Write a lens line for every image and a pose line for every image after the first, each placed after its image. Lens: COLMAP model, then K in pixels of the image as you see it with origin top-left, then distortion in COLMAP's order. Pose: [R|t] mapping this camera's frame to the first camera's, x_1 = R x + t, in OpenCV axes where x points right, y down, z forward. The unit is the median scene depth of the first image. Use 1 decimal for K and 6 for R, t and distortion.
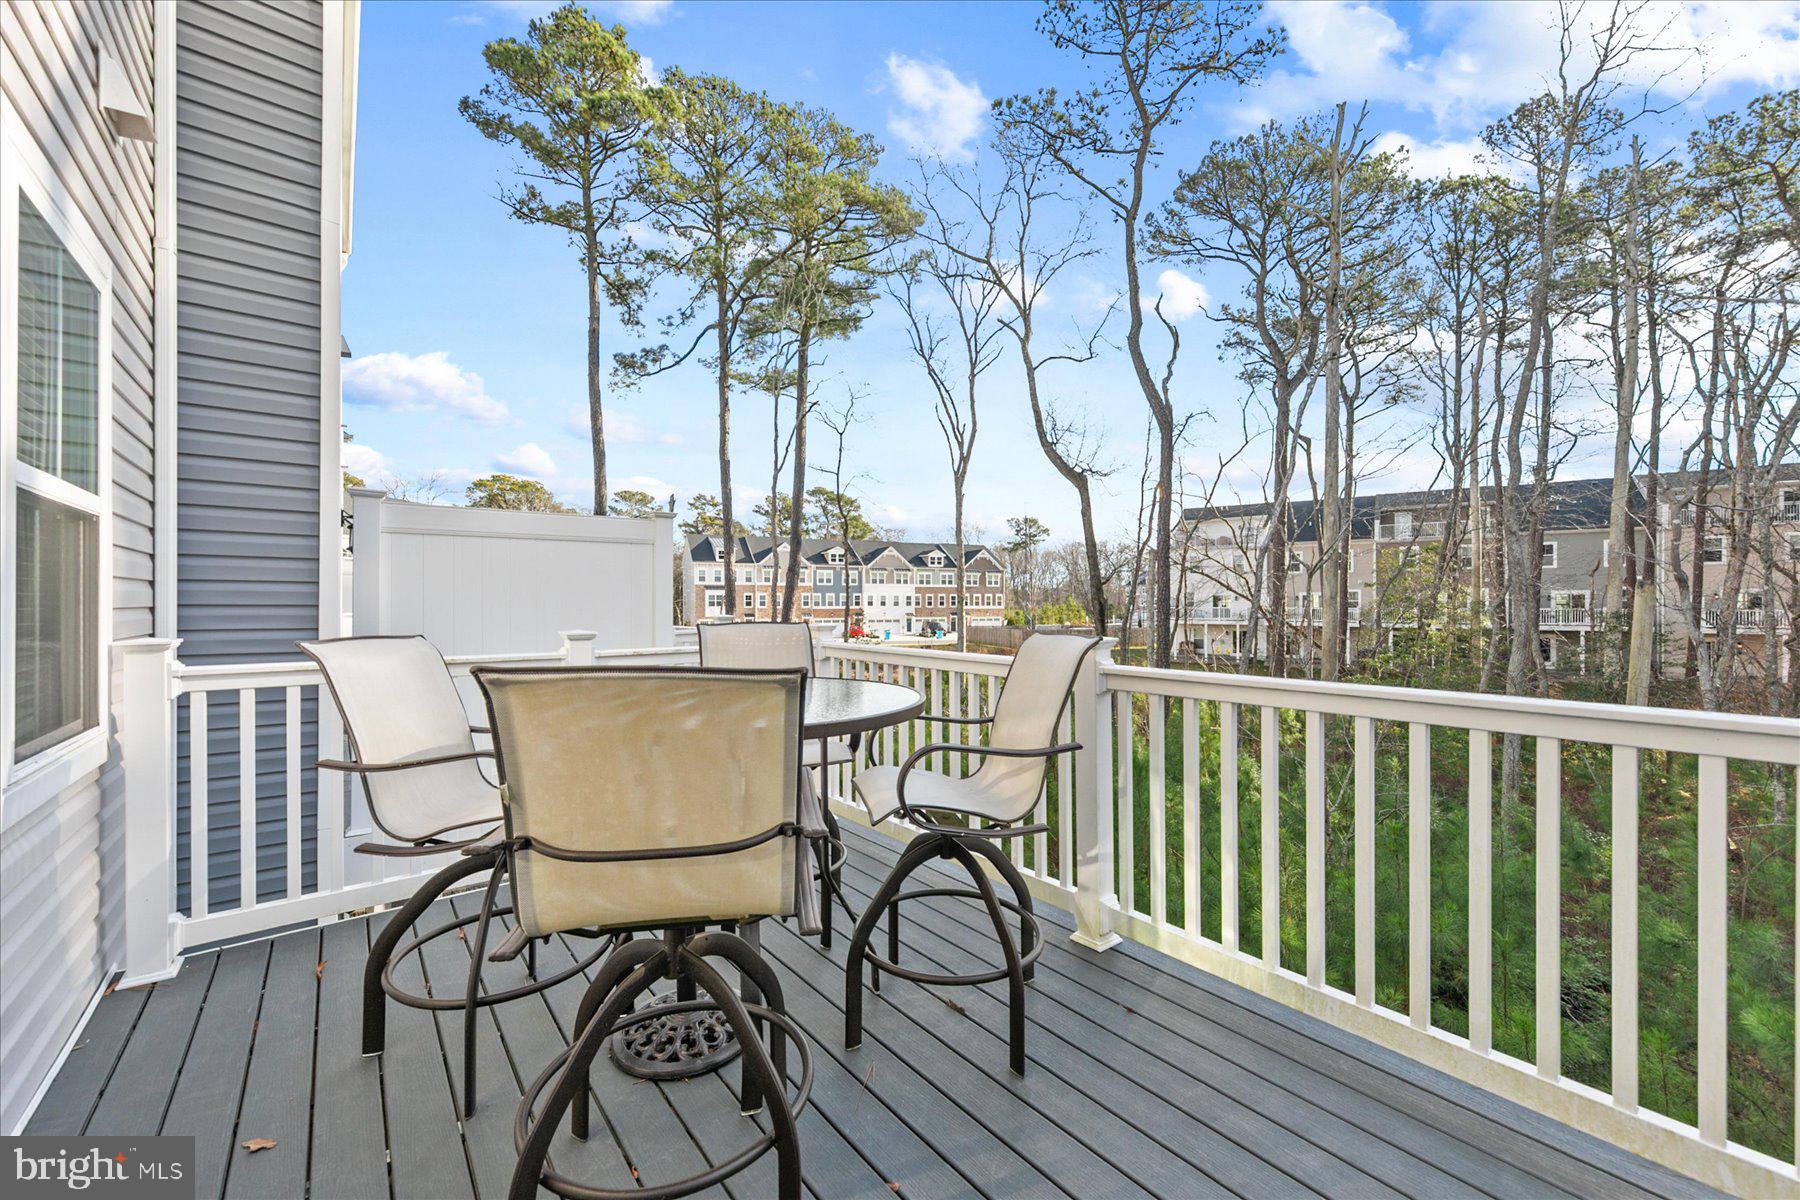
lens RADIAL K [[699.3, 0, 900.0], [0, 699.3, 600.0], [0, 0, 1]] dist [-0.000246, -0.000100]
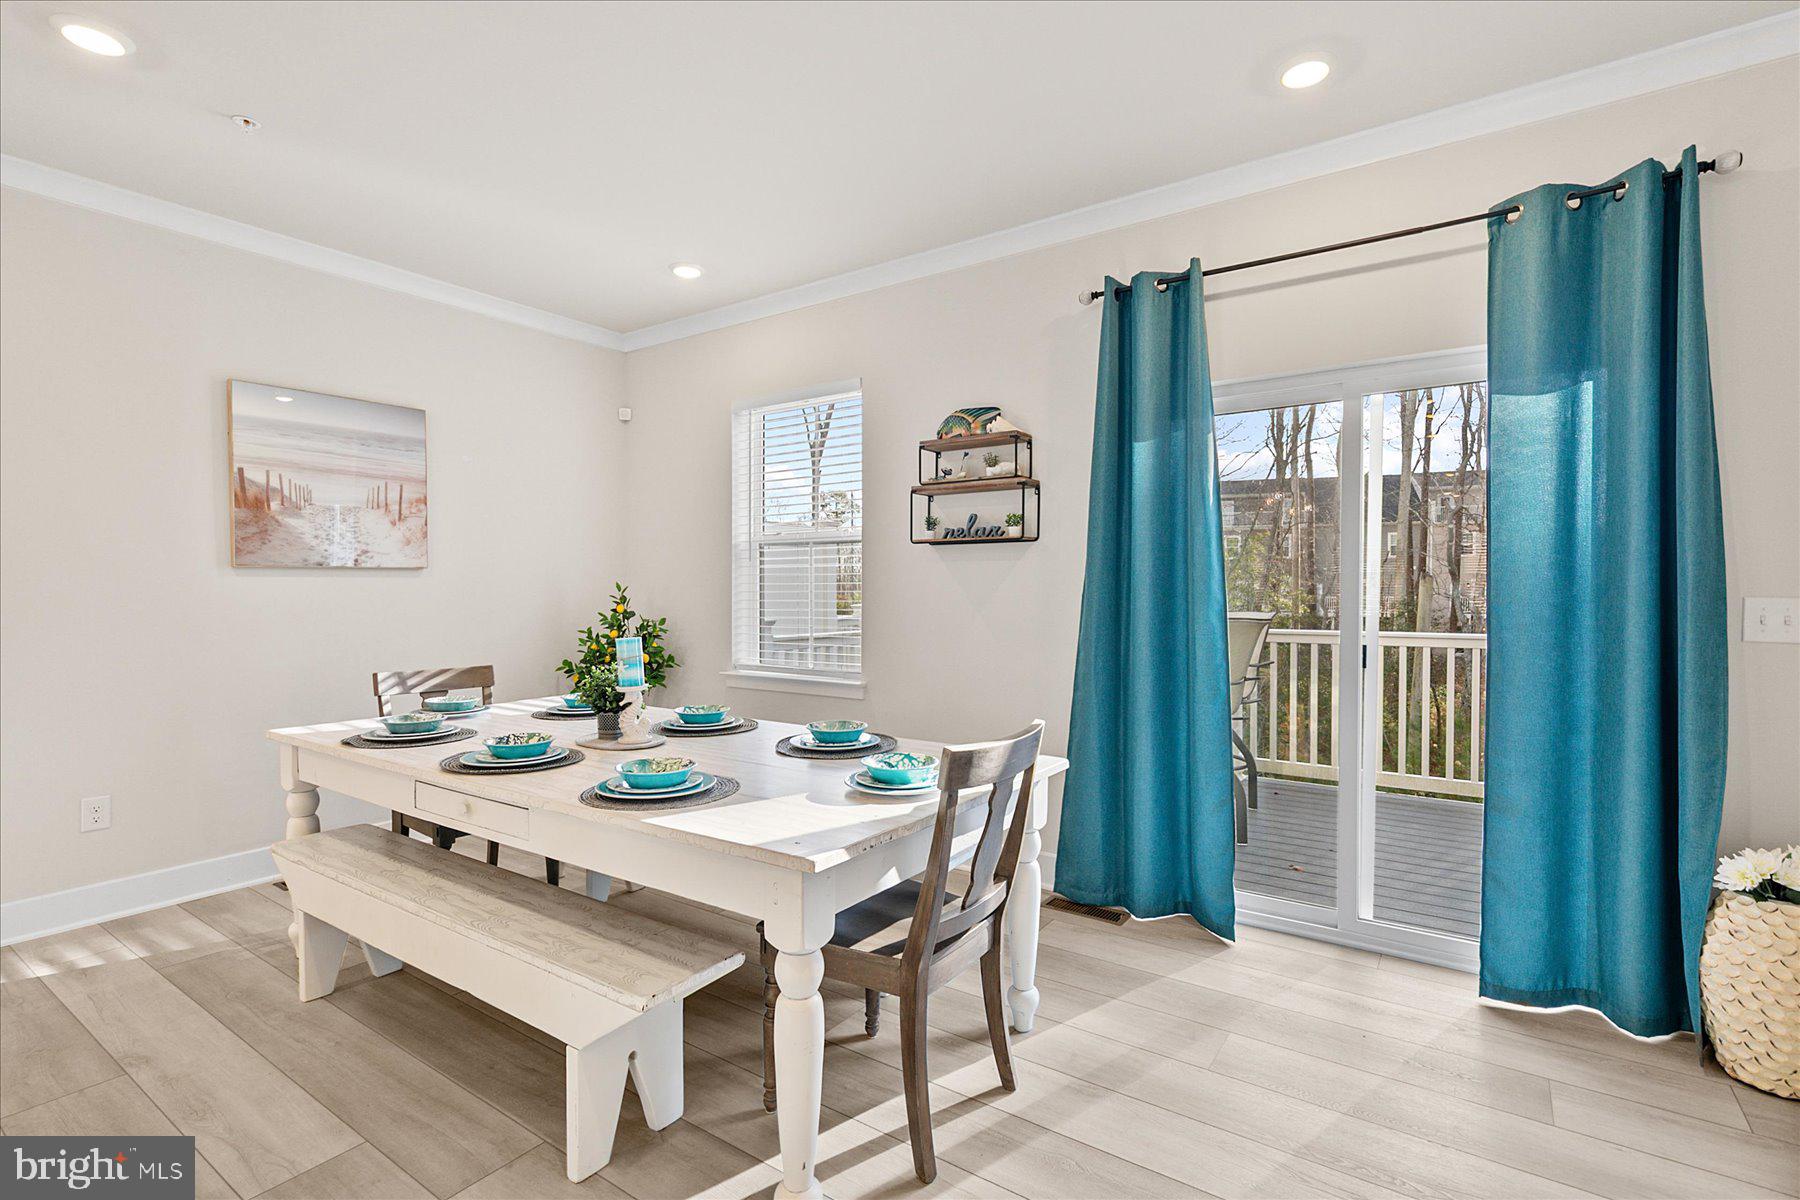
lens RADIAL K [[856.1, 0, 900.0], [0, 856.1, 600.0], [0, 0, 1]] dist [0.000198, -0.000012]
pose [[0.962065, -0.002059, 0.272814, -0.105090], [-0.002142, 0.999884, 0.015099, -0.001892], [-0.272814, -0.015110, 0.961948, -0.088341]]
